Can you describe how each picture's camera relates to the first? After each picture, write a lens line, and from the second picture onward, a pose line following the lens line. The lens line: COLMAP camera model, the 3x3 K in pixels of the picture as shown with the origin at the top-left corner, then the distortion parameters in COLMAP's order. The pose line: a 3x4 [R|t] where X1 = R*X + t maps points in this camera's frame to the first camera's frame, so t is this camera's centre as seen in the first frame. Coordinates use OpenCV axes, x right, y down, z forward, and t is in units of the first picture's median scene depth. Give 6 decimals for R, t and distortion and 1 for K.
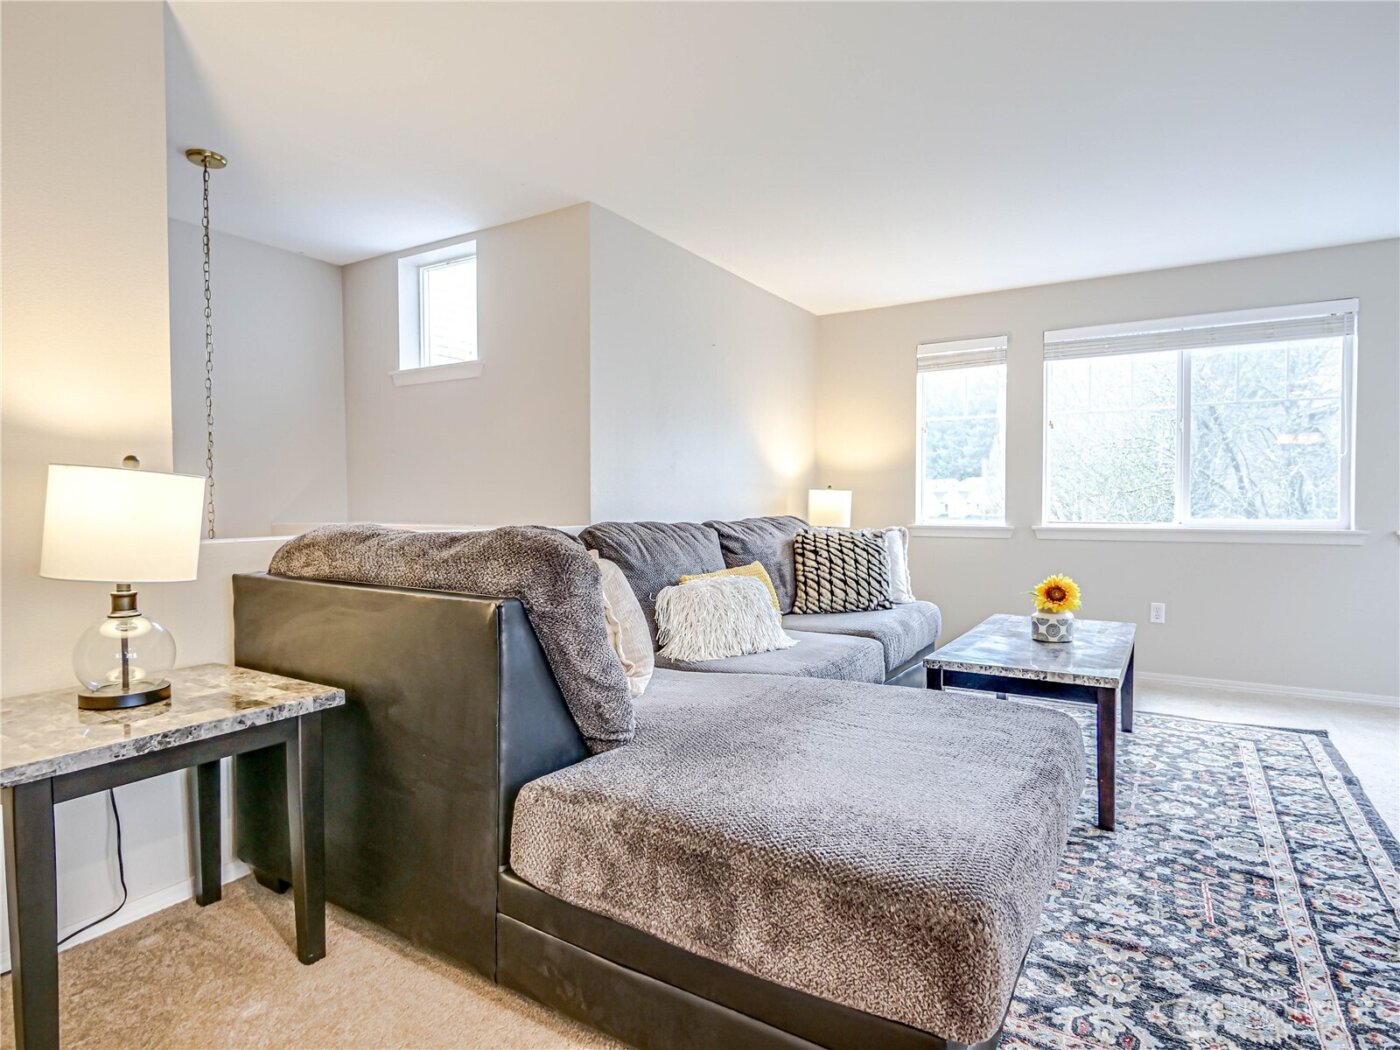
lens RADIAL K [[765.1, 0, 699.0], [0, 765.1, 520.9], [0, 0, 1]] dist [-0.010387, -0.000112]
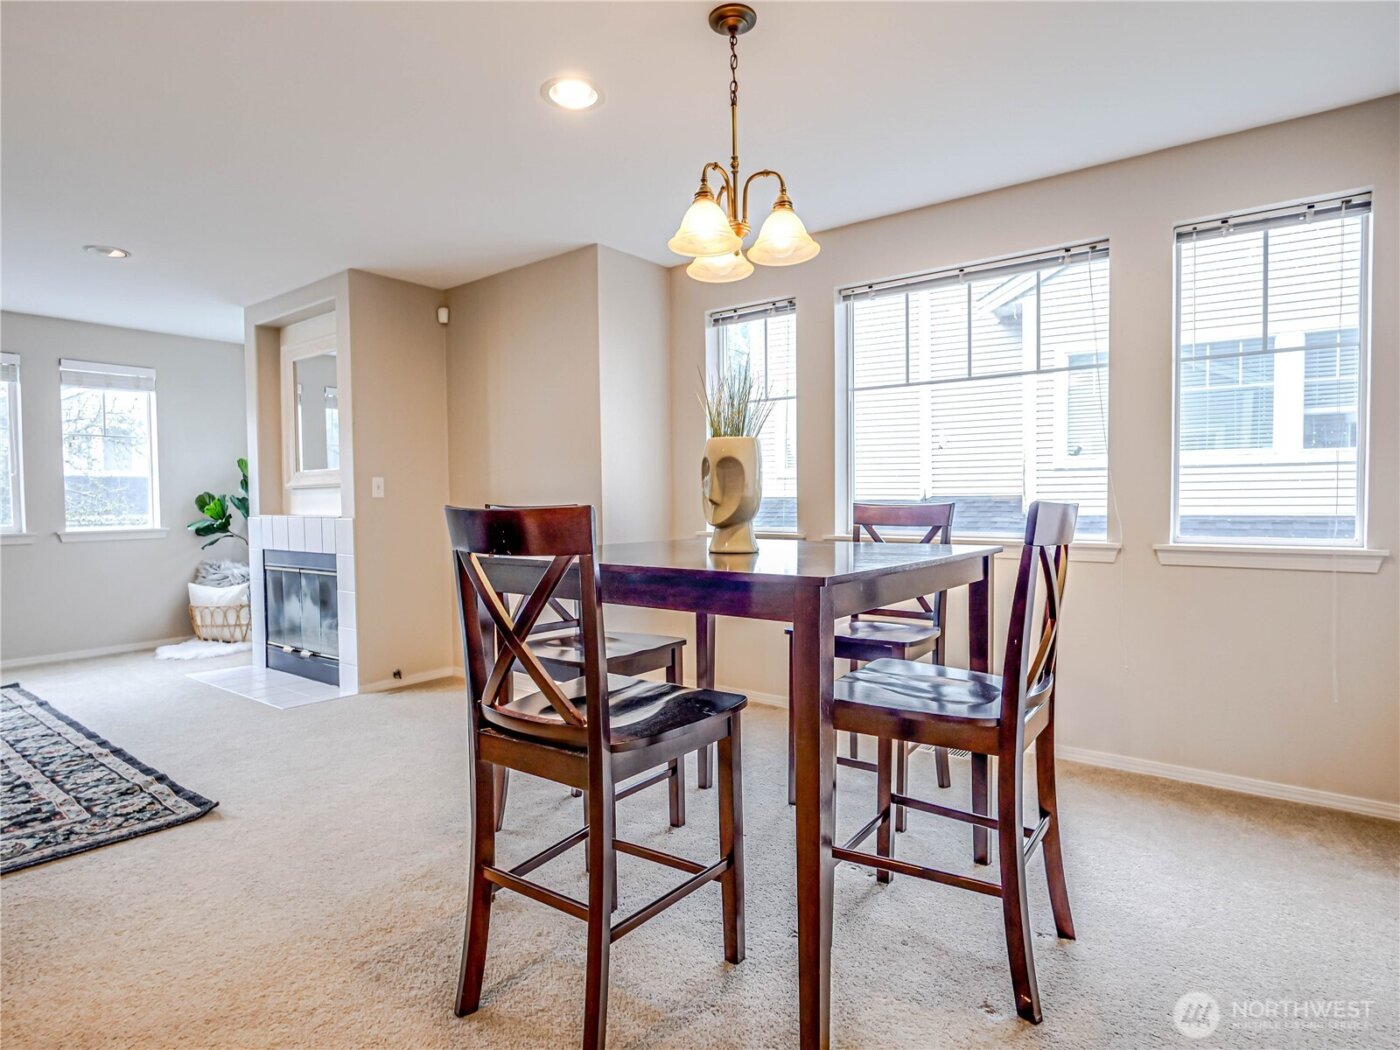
lens RADIAL K [[765.1, 0, 706.5], [0, 765.1, 522.2], [0, 0, 1]] dist [-0.010387, -0.000112]
pose [[0.106169, -0.027757, 0.993961, -0.597852], [0.037944, 0.998995, 0.023845, 0.015058], [-0.993624, 0.035183, 0.107115, -0.587265]]
